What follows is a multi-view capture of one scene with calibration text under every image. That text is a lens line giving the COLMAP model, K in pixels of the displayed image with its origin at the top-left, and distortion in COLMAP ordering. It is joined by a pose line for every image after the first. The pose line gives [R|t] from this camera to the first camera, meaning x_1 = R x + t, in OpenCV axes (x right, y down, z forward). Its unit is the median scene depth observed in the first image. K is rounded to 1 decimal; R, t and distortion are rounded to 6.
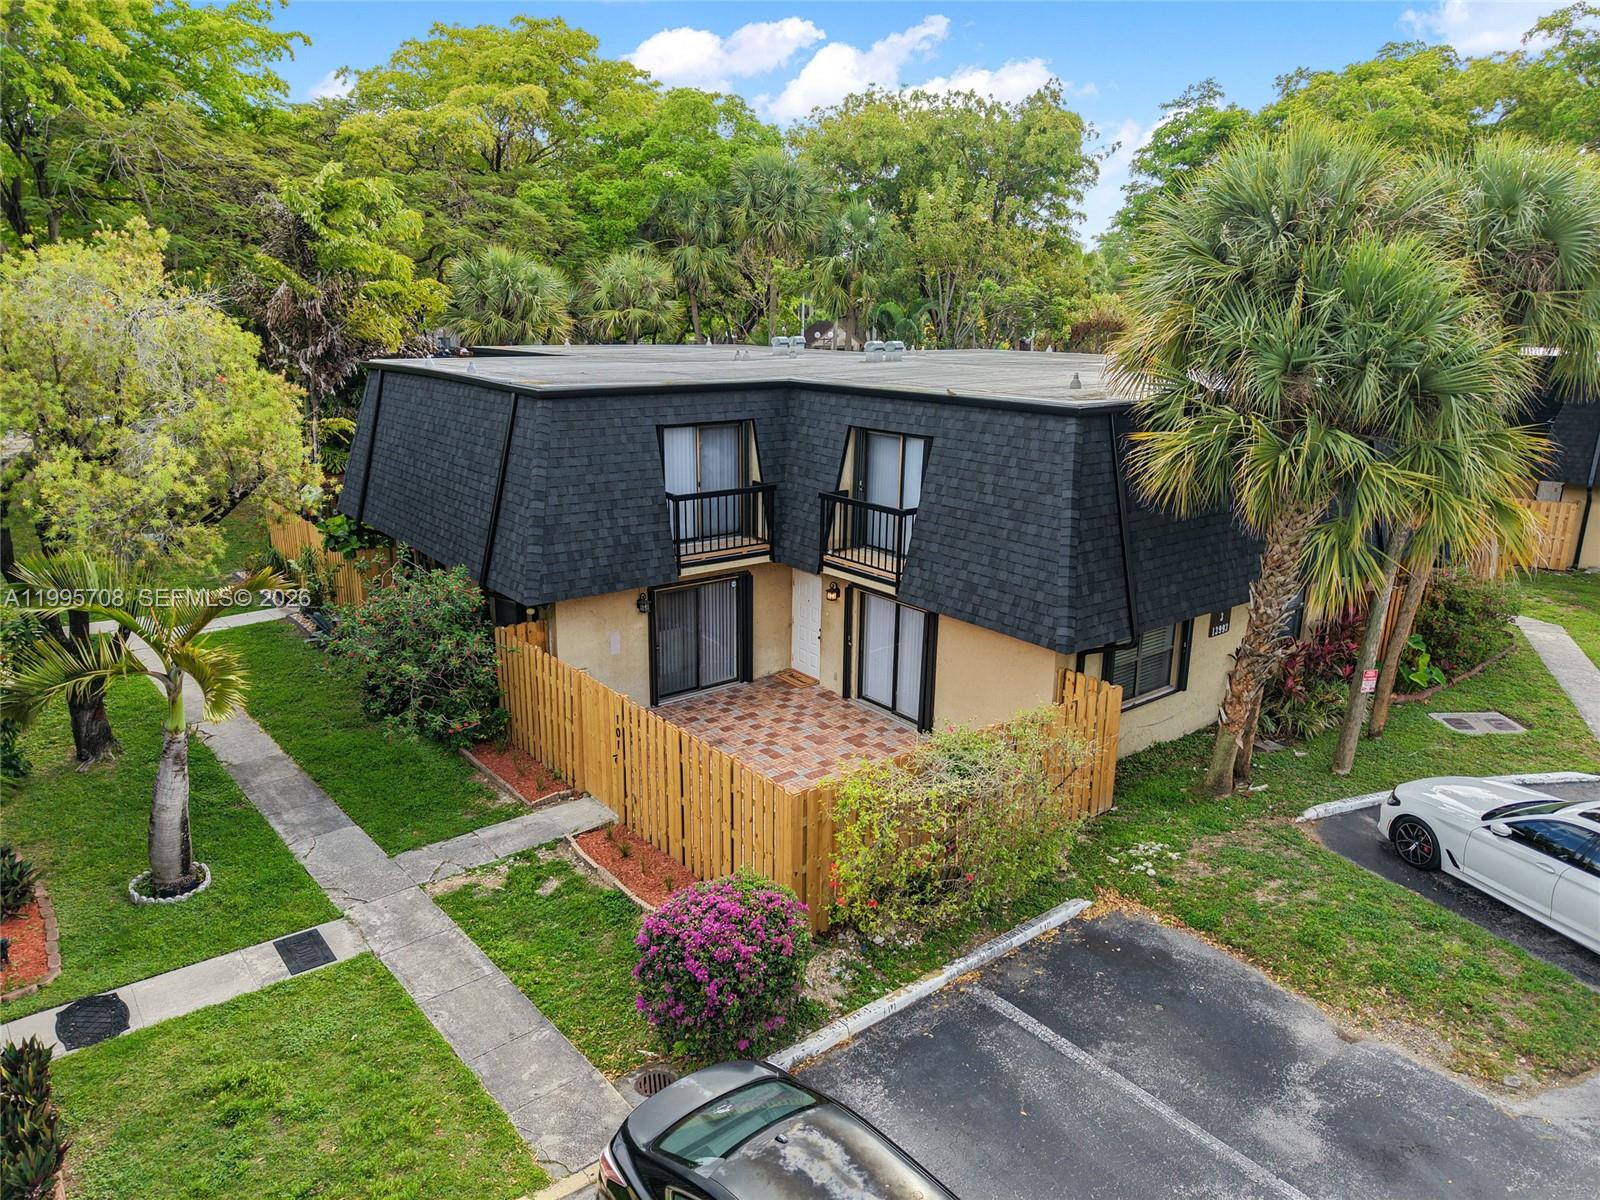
lens RADIAL K [[1077.9, 0, 800.0], [0, 1077.9, 600.0], [0, 0, 1]] dist [-0.000223, -0.004789]
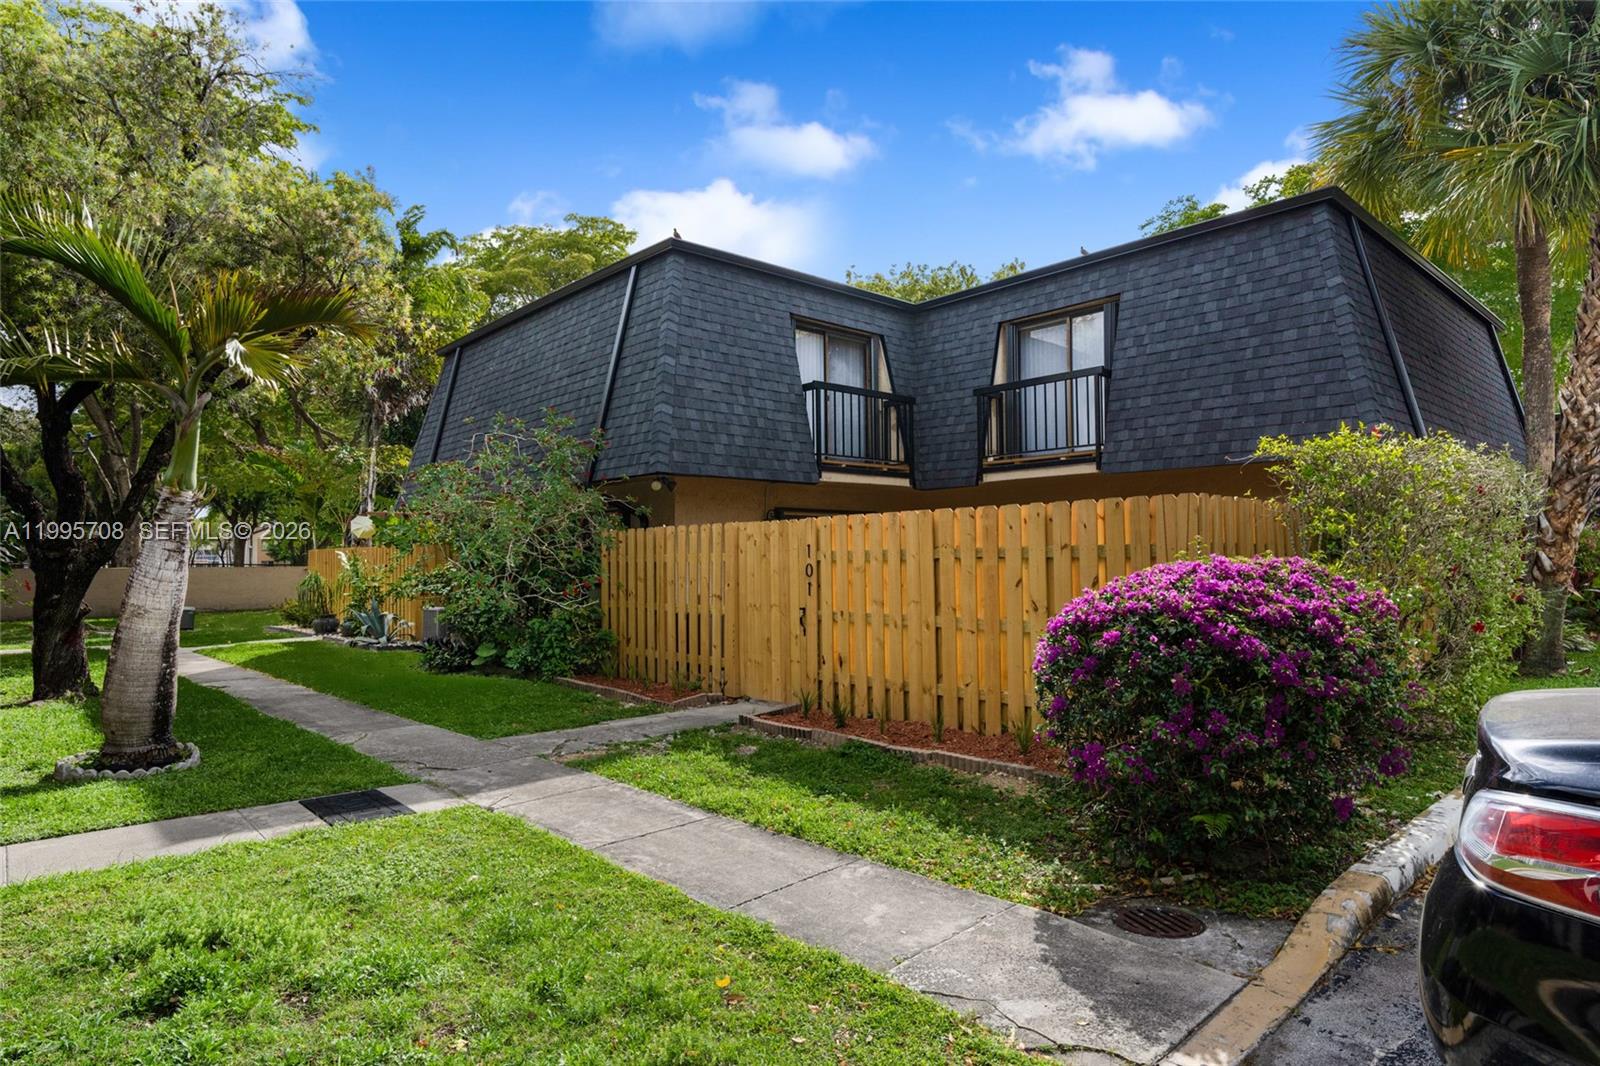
lens RADIAL K [[901.9, 0, 783.5], [0, 901.9, 531.2], [0, 0, 1]] dist [0.001686, 0.001843]
pose [[0.998943, -0.015965, 0.043097, -0.185886], [0.027709, 0.957335, -0.287648, 0.240490], [-0.036666, 0.288538, 0.956766, 0.366319]]
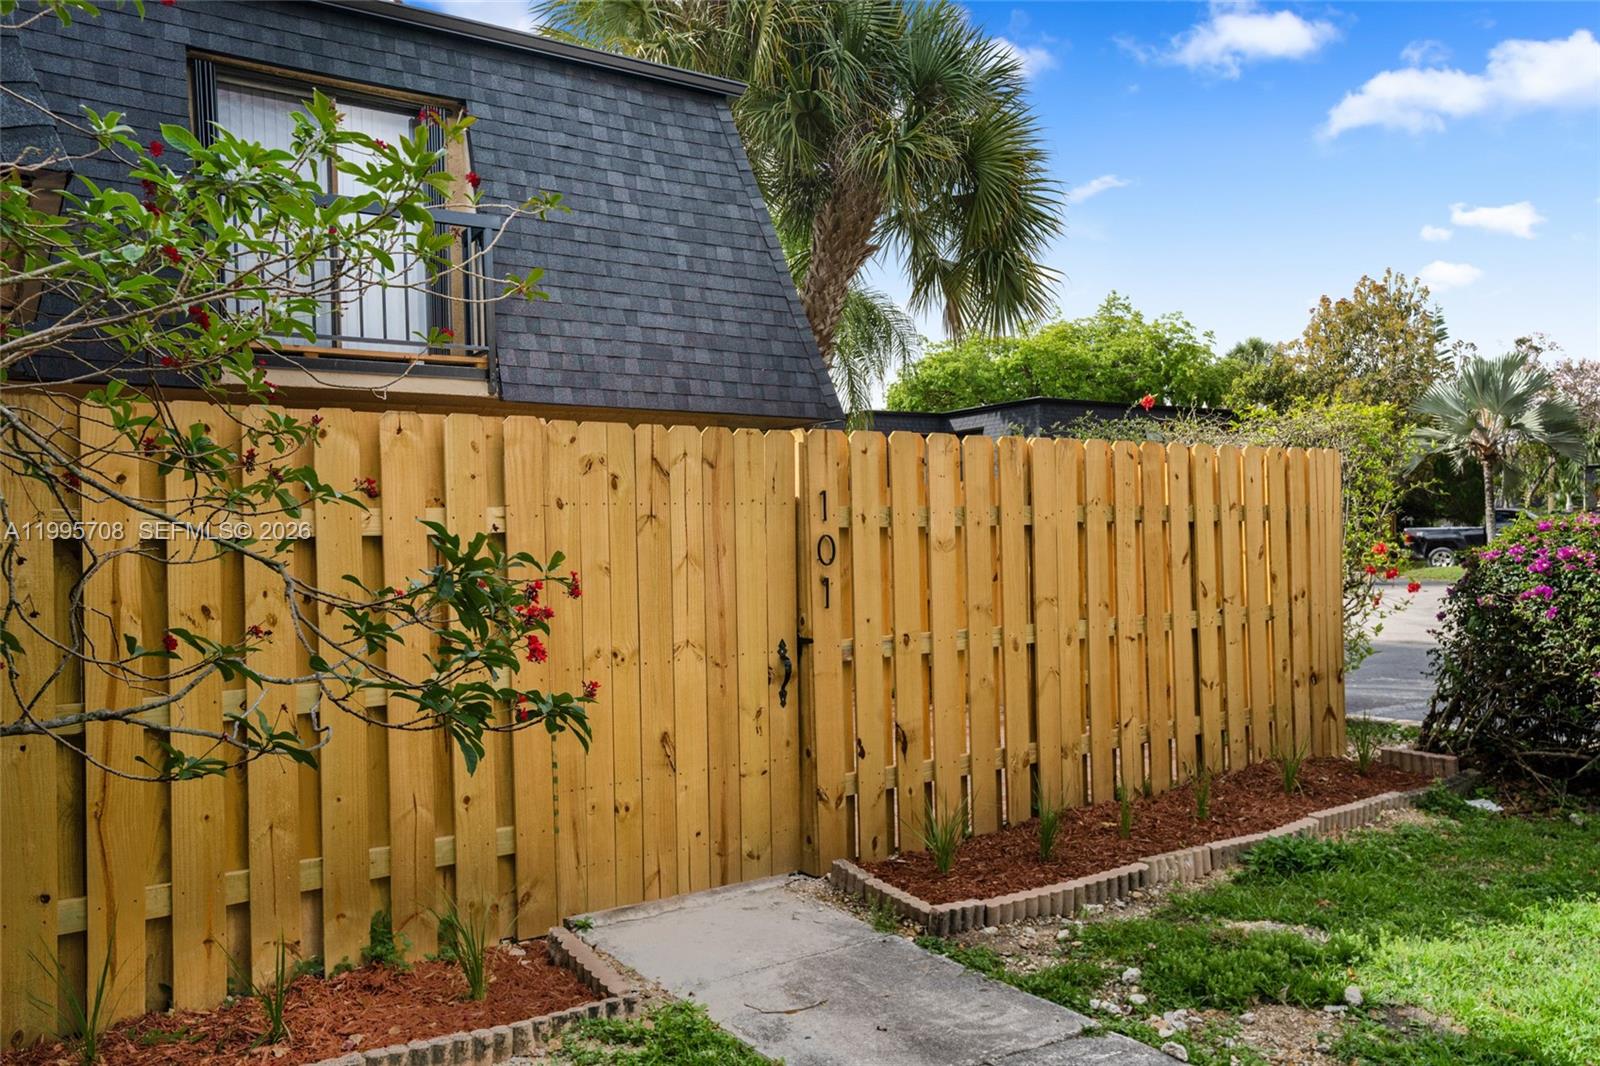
lens RADIAL K [[1232.6, 0, 800.0], [0, 1232.6, 533.0], [0, 0, 1]] dist [-0.006263, 0.000141]
pose [[0.069491, -0.003054, 0.997578, -0.466906], [0.280512, 0.959707, -0.016603, 0.107375], [-0.957332, 0.280986, 0.067548, 0.870405]]
